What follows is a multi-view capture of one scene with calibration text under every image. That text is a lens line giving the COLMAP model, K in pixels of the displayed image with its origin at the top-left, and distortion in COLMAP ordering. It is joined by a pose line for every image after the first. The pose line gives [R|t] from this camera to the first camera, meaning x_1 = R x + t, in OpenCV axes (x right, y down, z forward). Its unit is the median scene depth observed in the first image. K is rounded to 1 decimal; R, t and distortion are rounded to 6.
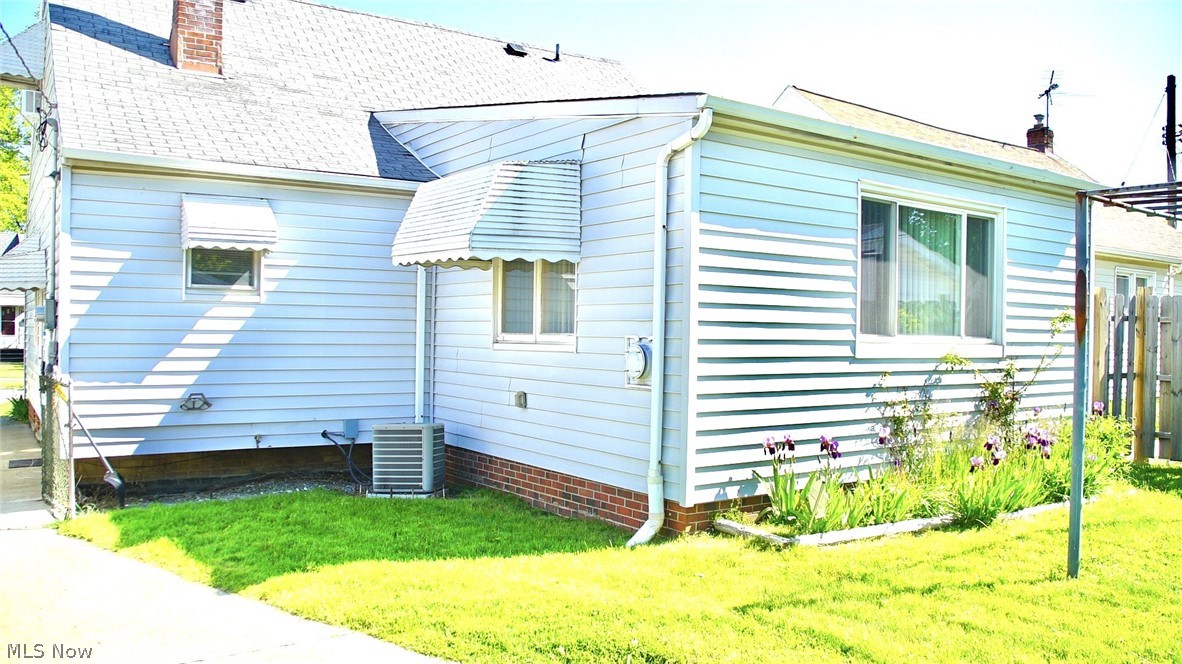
lens RADIAL K [[933.7, 0, 591.0], [0, 933.7, 332.0], [0, 0, 1]] dist [-0.107947, -0.000540]
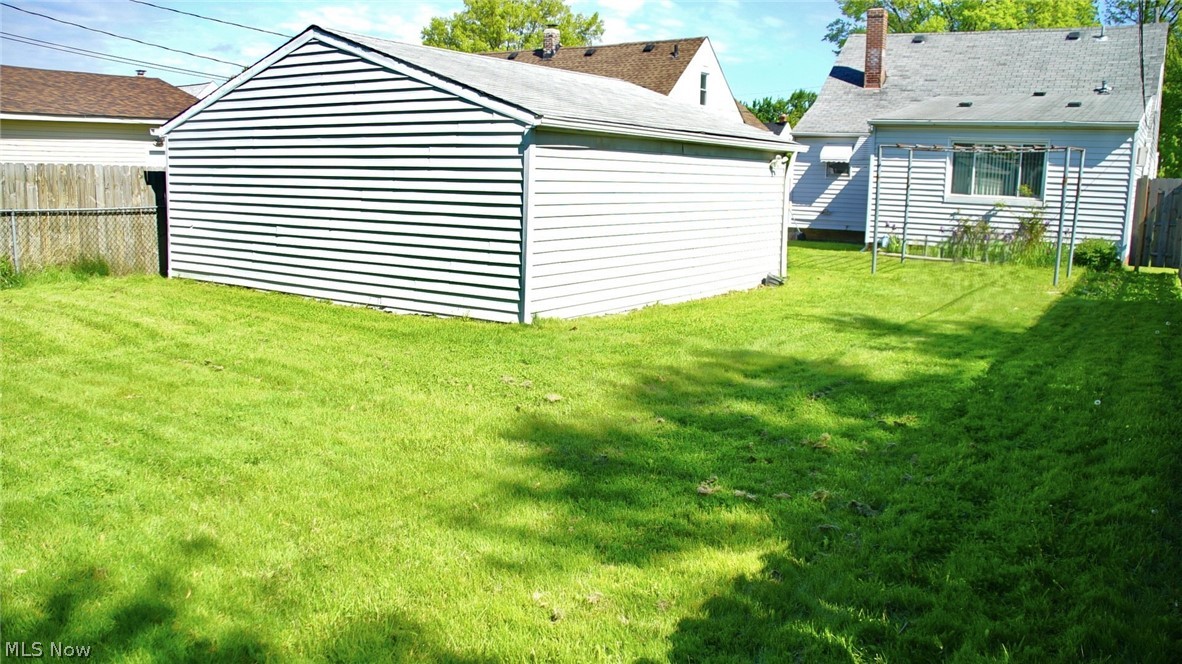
lens RADIAL K [[933.7, 0, 591.0], [0, 933.7, 332.0], [0, 0, 1]] dist [-0.107947, -0.000540]
pose [[0.368686, 0.150545, -0.917282, 2.184950], [-0.019040, 0.987814, 0.154467, 0.008475], [0.929359, -0.039485, 0.367060, -0.885466]]
